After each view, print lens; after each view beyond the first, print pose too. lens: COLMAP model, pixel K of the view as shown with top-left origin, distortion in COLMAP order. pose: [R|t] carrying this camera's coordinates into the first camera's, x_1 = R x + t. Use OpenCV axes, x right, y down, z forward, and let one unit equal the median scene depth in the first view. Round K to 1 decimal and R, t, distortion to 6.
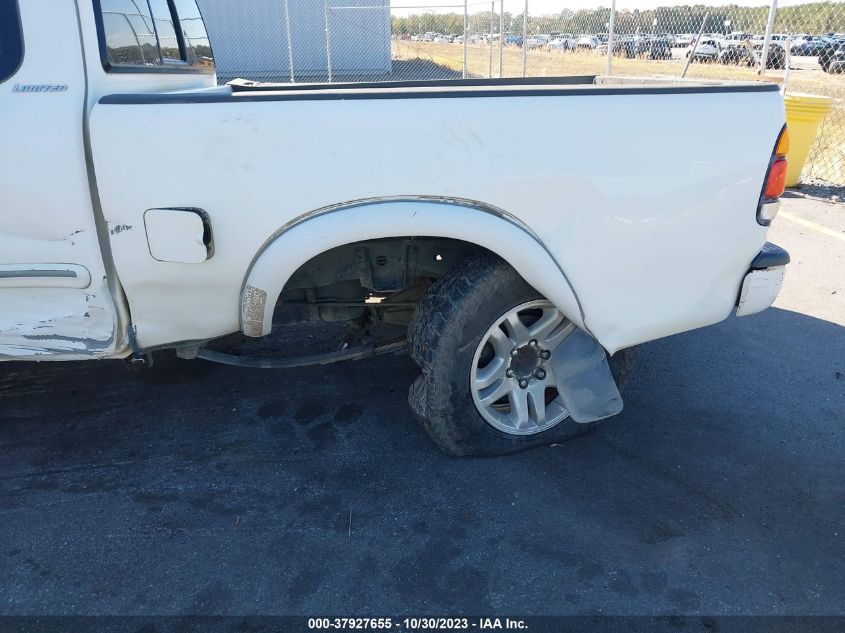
lens RADIAL K [[638.5, 0, 422.5], [0, 638.5, 316.5], [0, 0, 1]] dist [0.075278, -0.096903]
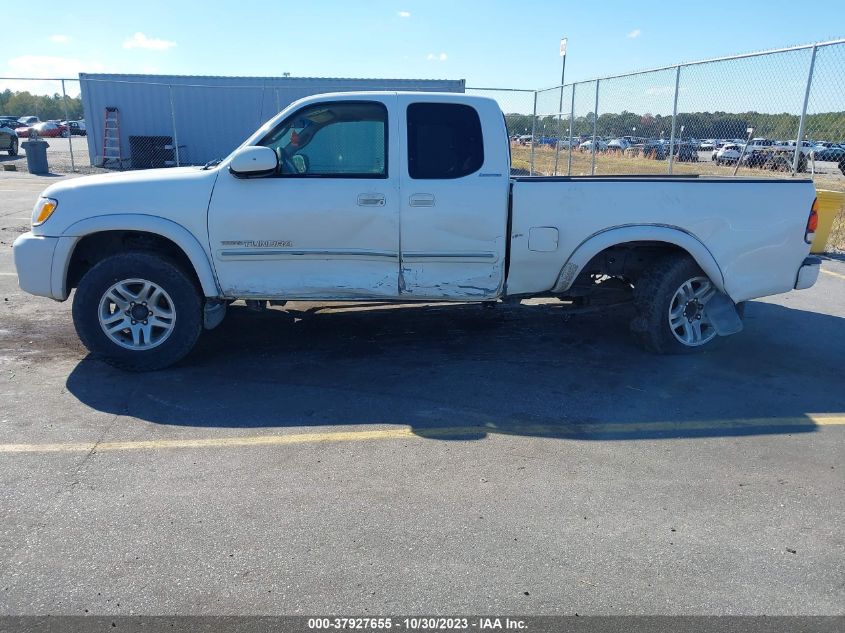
lens RADIAL K [[617.5, 0, 422.5], [0, 617.5, 316.5], [0, 0, 1]] dist [-0.026934, -0.001891]
pose [[0.997563, 0.028388, -0.063733, -0.575549], [-0.036174, 0.991555, -0.124538, 0.374873], [0.059660, 0.126540, 0.990166, -0.984368]]
